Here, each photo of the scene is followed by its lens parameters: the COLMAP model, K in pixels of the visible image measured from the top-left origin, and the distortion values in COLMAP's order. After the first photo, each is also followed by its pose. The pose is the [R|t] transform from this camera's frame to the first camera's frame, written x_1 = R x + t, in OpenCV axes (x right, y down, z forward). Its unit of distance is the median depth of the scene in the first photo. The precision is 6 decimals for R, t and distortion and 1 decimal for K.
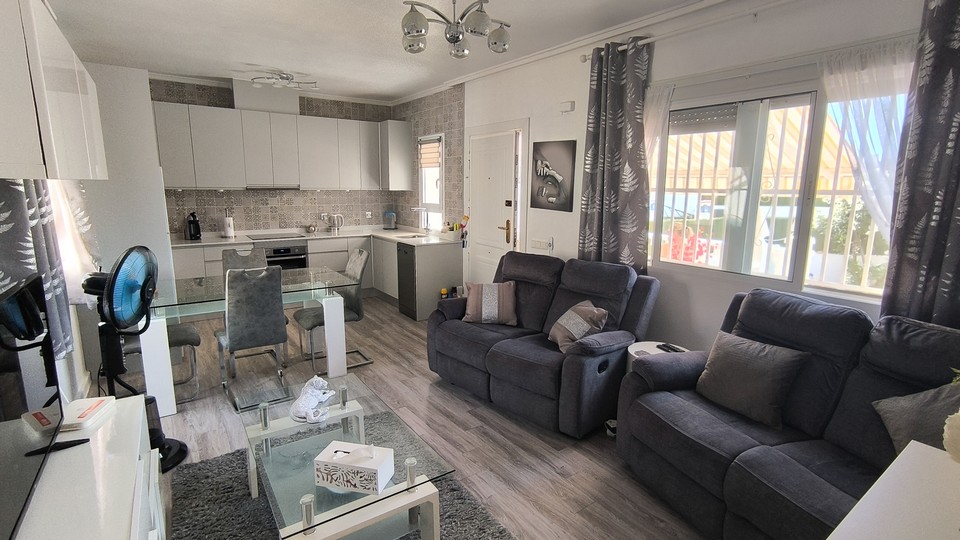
lens RADIAL K [[454.0, 0, 487.3], [0, 454.0, 269.0], [0, 0, 1]] dist [-0.049771, 0.034555]
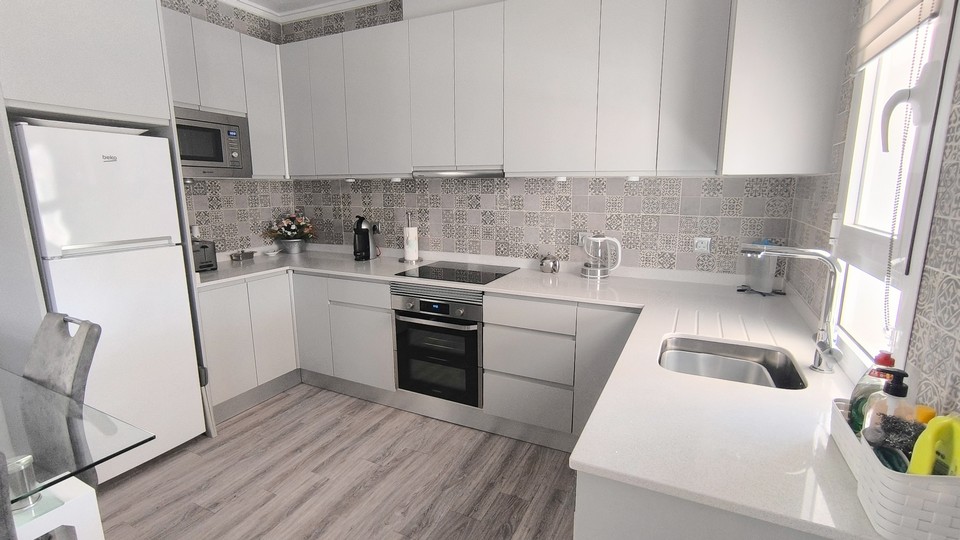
lens RADIAL K [[454.0, 0, 487.3], [0, 454.0, 269.0], [0, 0, 1]] dist [-0.049771, 0.034555]
pose [[0.475796, 0.149070, -0.866831, -0.025557], [-0.151992, 0.984642, 0.085903, -0.122253], [0.866323, 0.090879, 0.491146, 0.776372]]
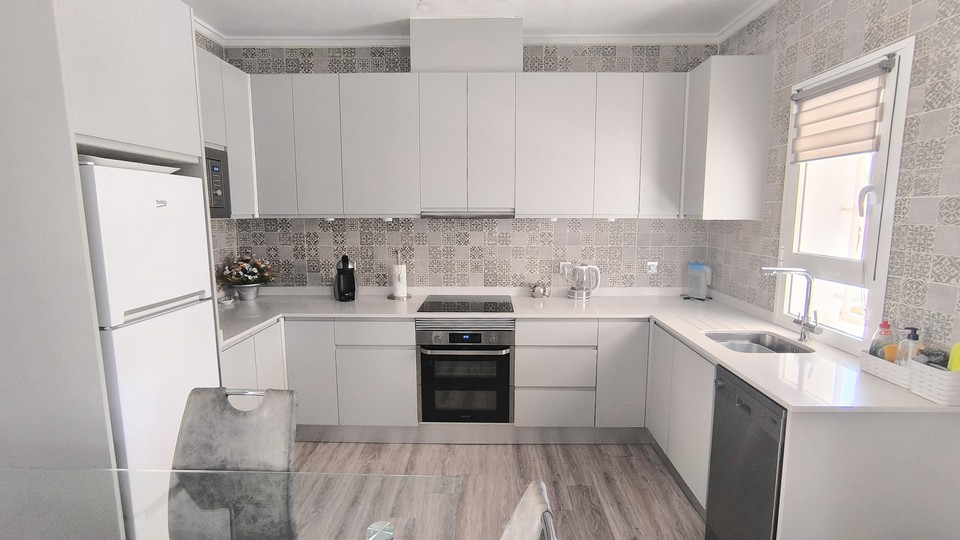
lens RADIAL K [[454.0, 0, 487.3], [0, 454.0, 269.0], [0, 0, 1]] dist [-0.049771, 0.034555]
pose [[0.805049, 0.064670, -0.589673, -0.133470], [-0.097551, 0.994940, -0.024065, -0.102352], [0.585133, 0.076897, 0.807283, 0.568856]]
